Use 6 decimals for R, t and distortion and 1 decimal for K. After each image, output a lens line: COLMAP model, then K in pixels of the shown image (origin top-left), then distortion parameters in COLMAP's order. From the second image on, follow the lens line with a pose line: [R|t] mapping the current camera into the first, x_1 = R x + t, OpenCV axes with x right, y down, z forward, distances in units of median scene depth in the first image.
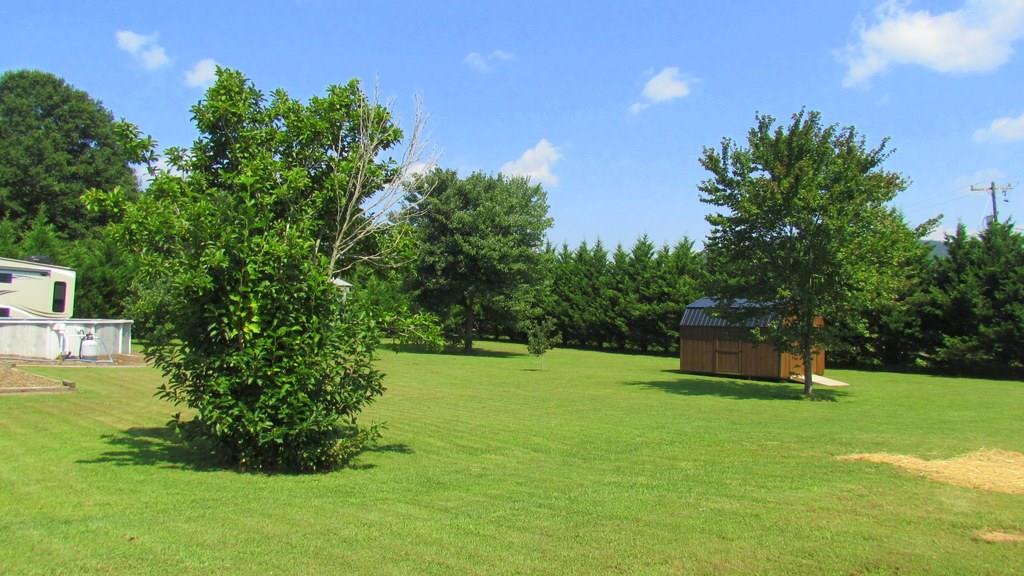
lens RADIAL K [[826.1, 0, 517.0], [0, 826.1, 290.4], [0, 0, 1]] dist [-0.059250, 0.028918]
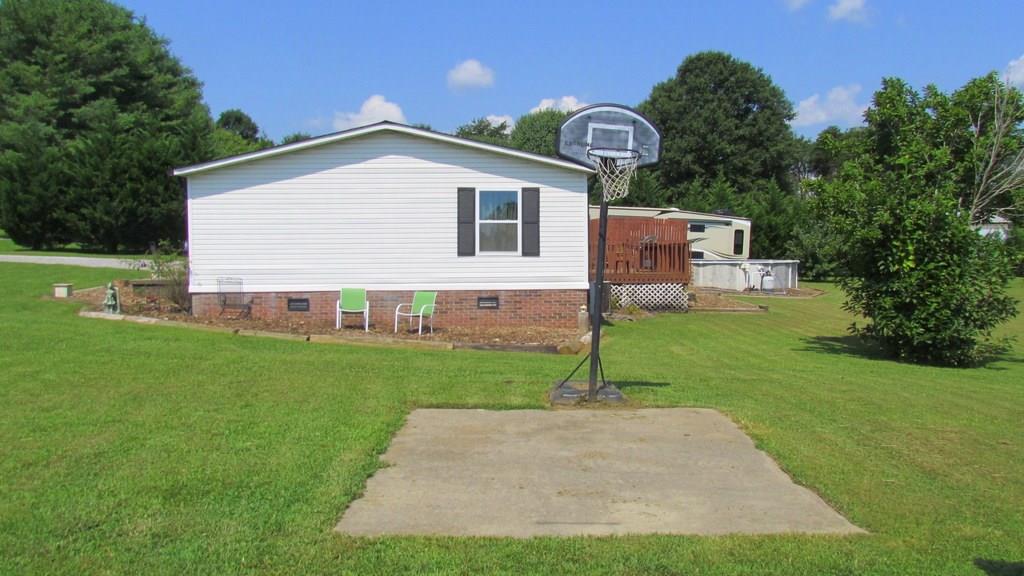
lens RADIAL K [[826.1, 0, 501.7], [0, 826.1, 283.4], [0, 0, 1]] dist [-0.059250, 0.028918]
pose [[0.719713, 0.016407, -0.694077, 0.041787], [0.027203, 0.998287, 0.051806, -0.003625], [0.693738, -0.056166, 0.718034, -0.140585]]
